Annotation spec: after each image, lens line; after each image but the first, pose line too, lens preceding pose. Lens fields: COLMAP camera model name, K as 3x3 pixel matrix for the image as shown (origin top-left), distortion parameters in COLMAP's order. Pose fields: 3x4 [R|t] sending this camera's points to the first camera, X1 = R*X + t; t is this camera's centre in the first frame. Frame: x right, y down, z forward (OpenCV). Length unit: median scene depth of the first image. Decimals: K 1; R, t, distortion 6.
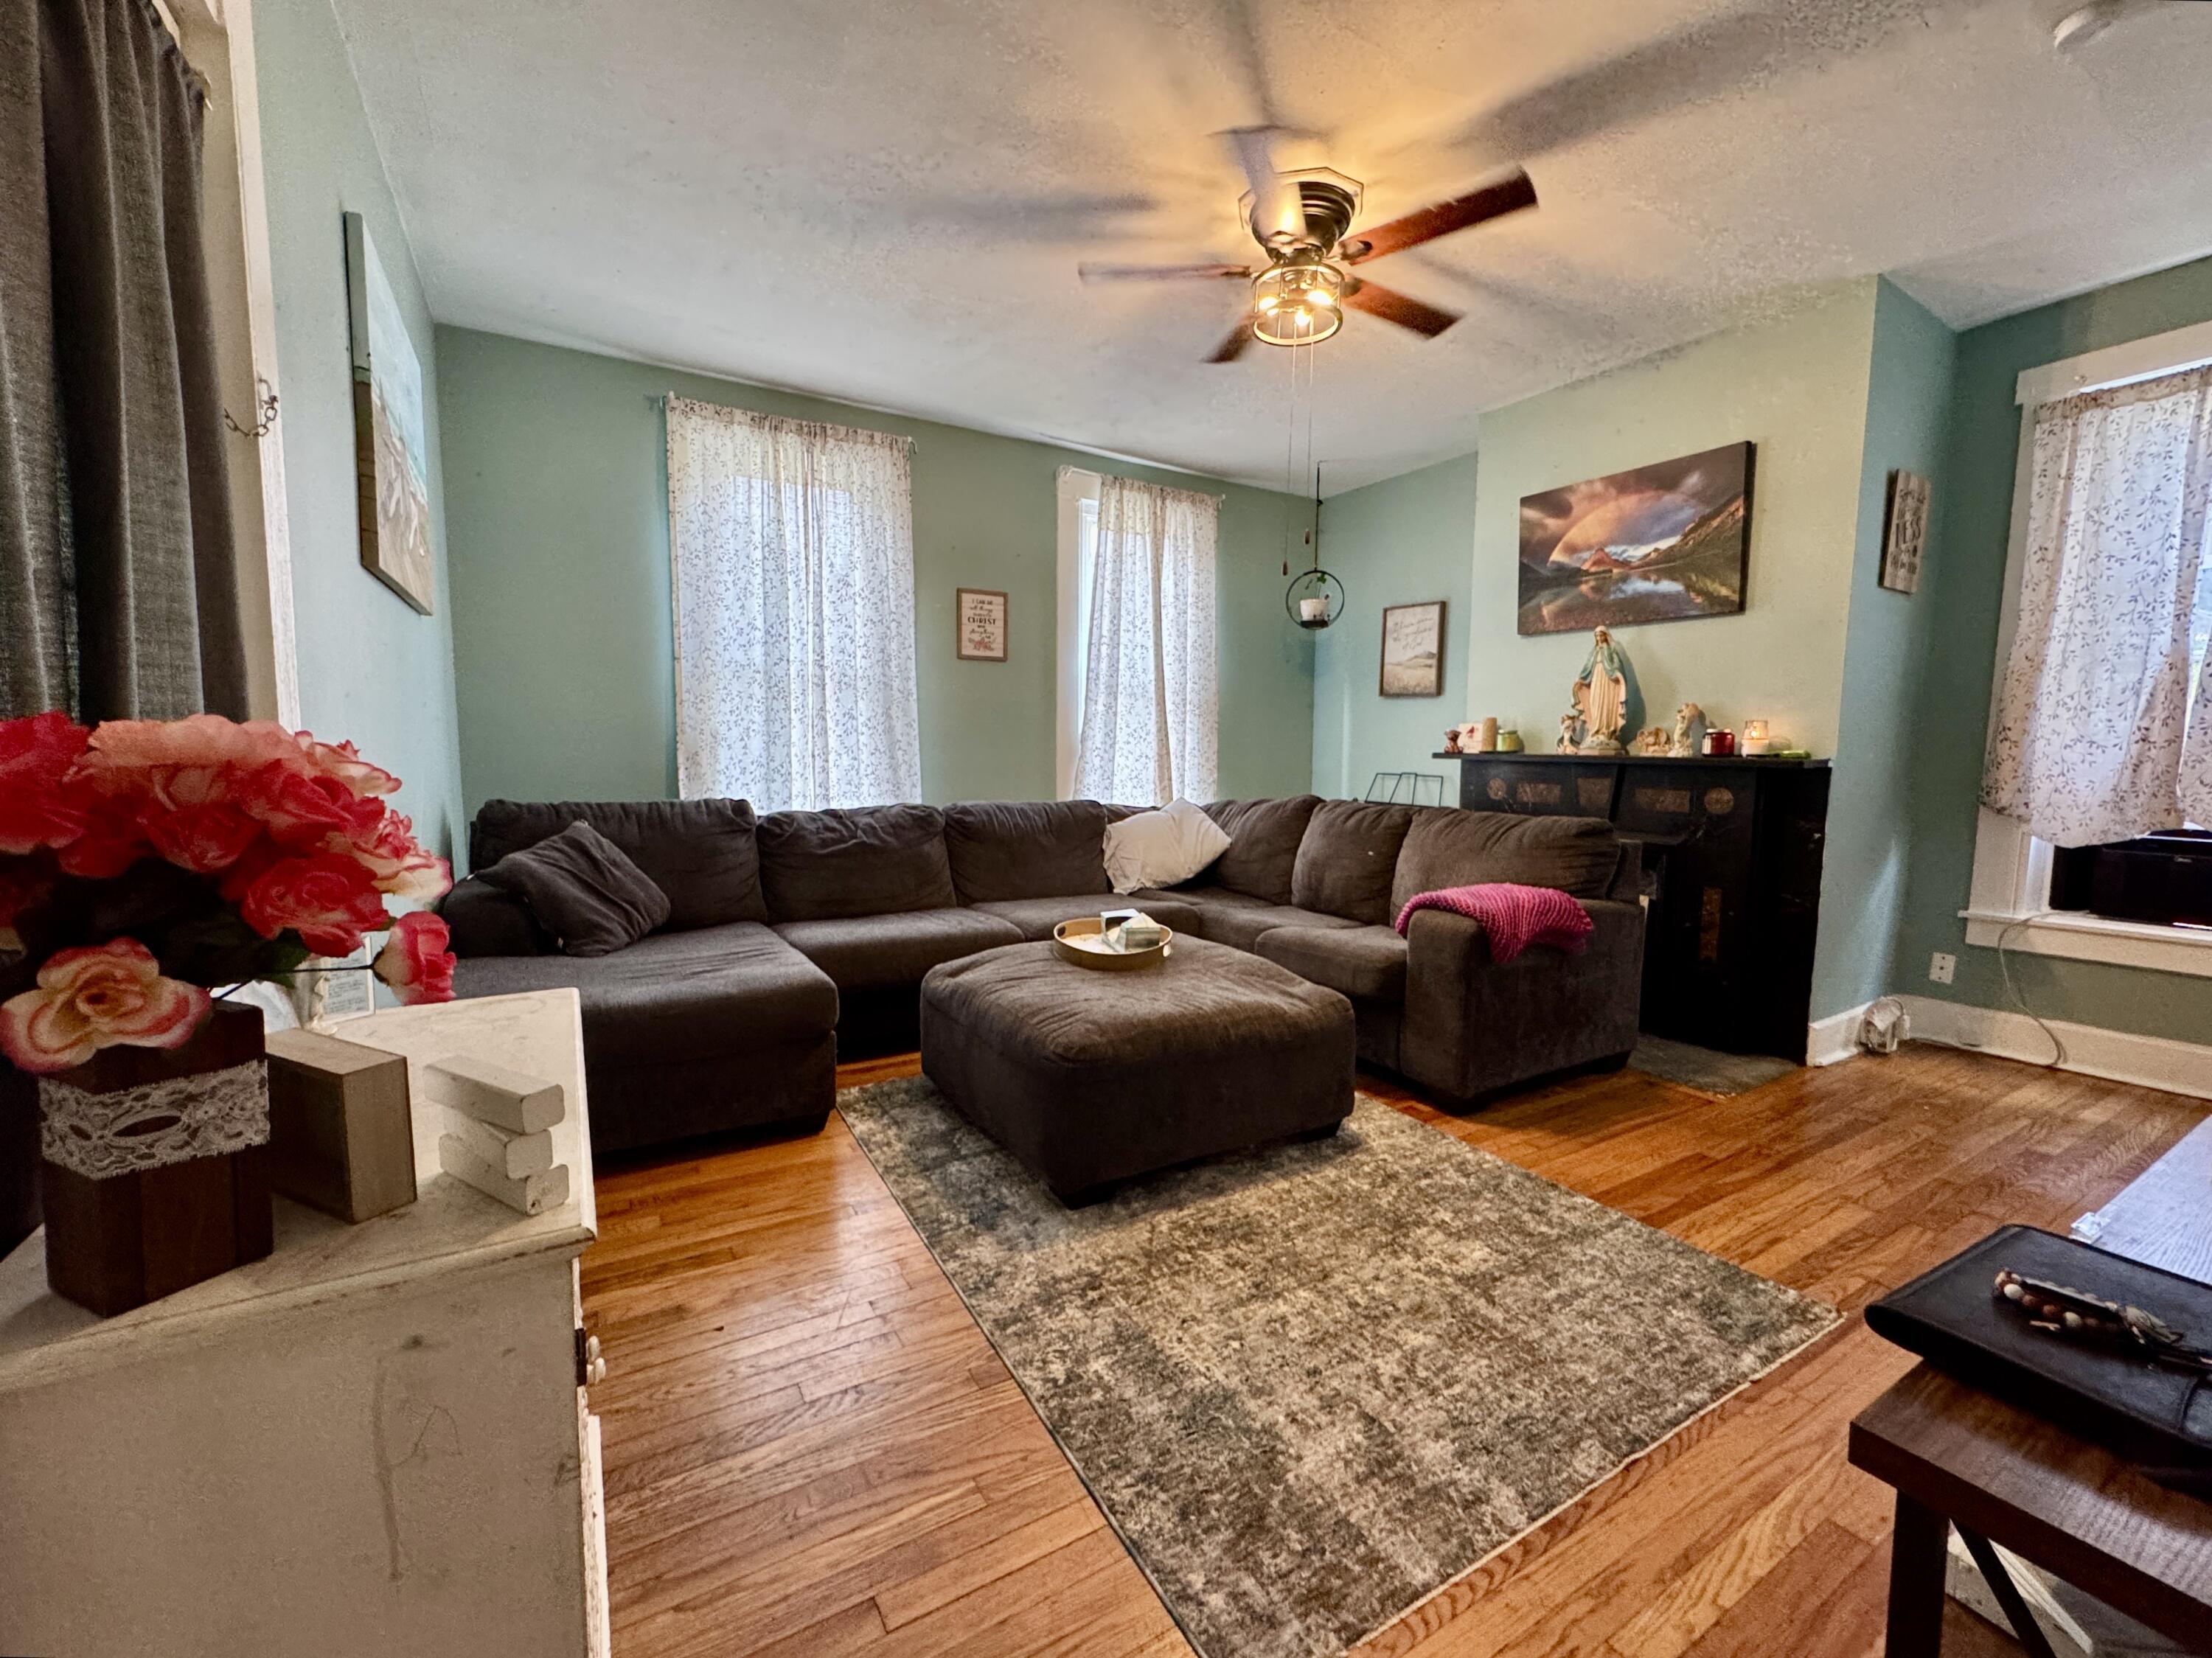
lens RADIAL K [[905.0, 0, 1106.4], [0, 905.0, 831.1], [0, 0, 1]] dist [-0.002161, -0.000071]
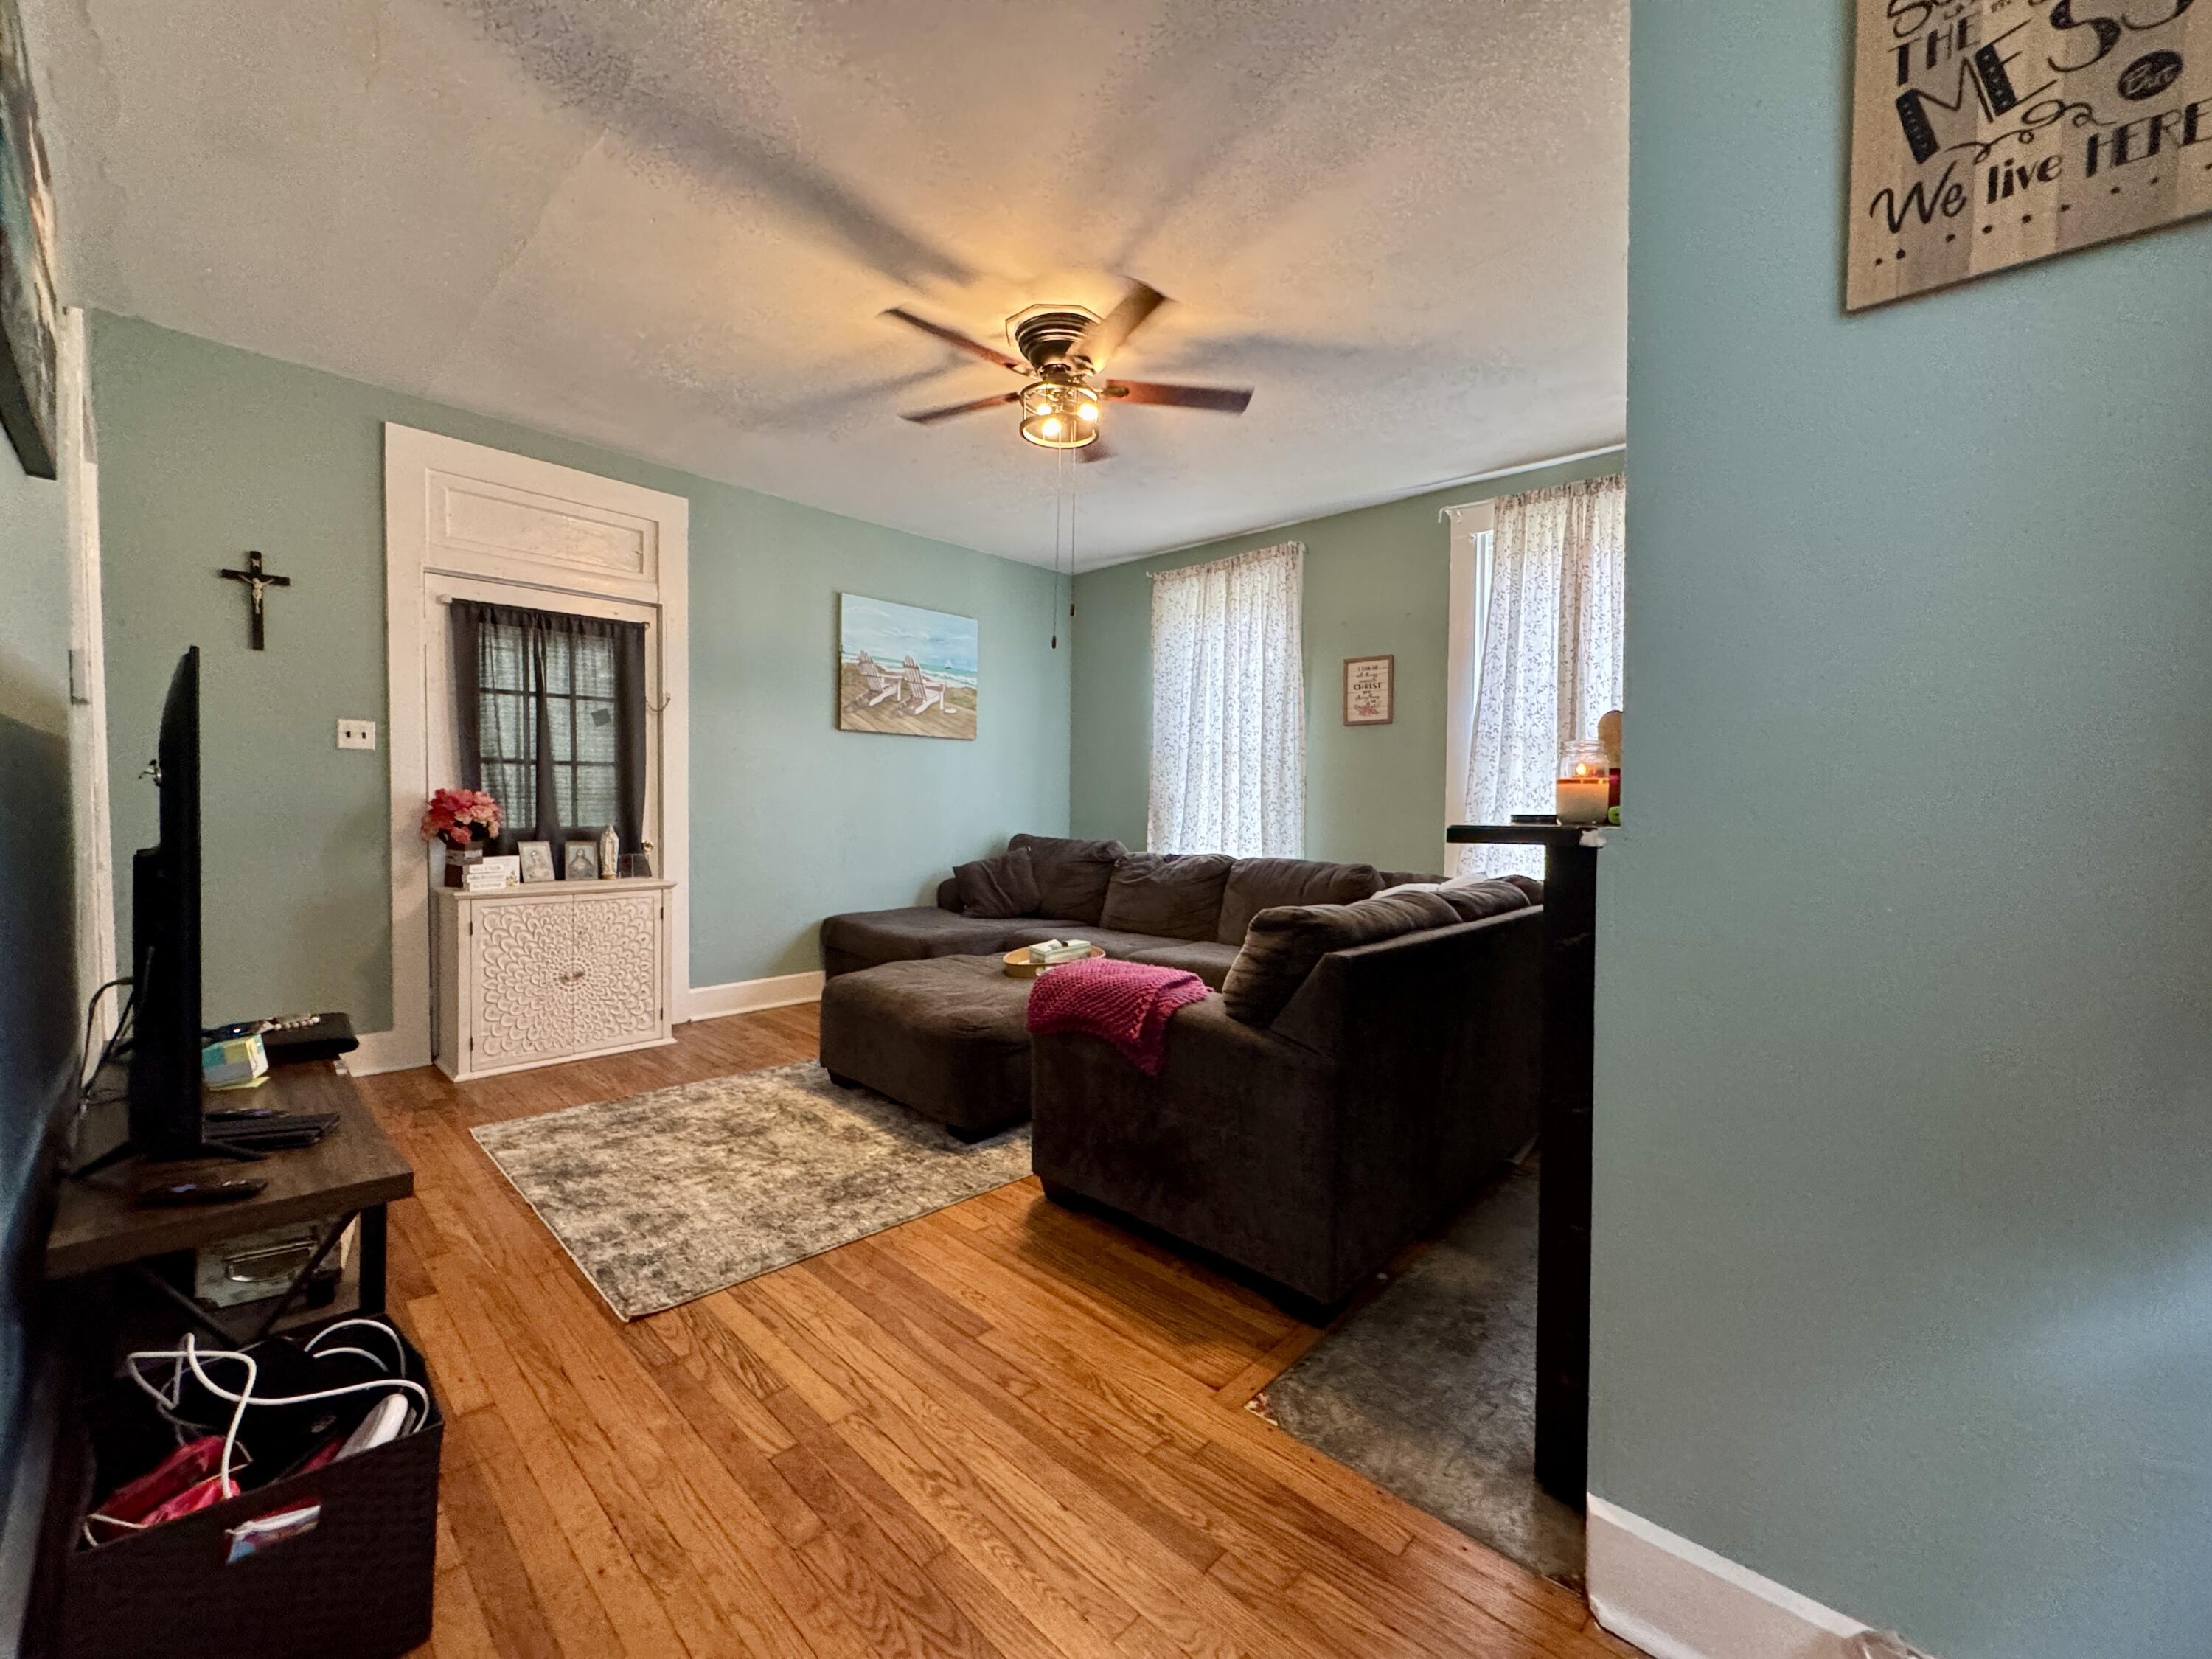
lens RADIAL K [[905.0, 0, 1120.0], [0, 905.0, 826.6], [0, 0, 1]] dist [-0.002161, -0.000071]
pose [[0.273090, 0.019879, -0.961783, 0.825096], [-0.105327, 0.994394, -0.009354, -0.037984], [0.956205, 0.103856, 0.273653, 0.499594]]
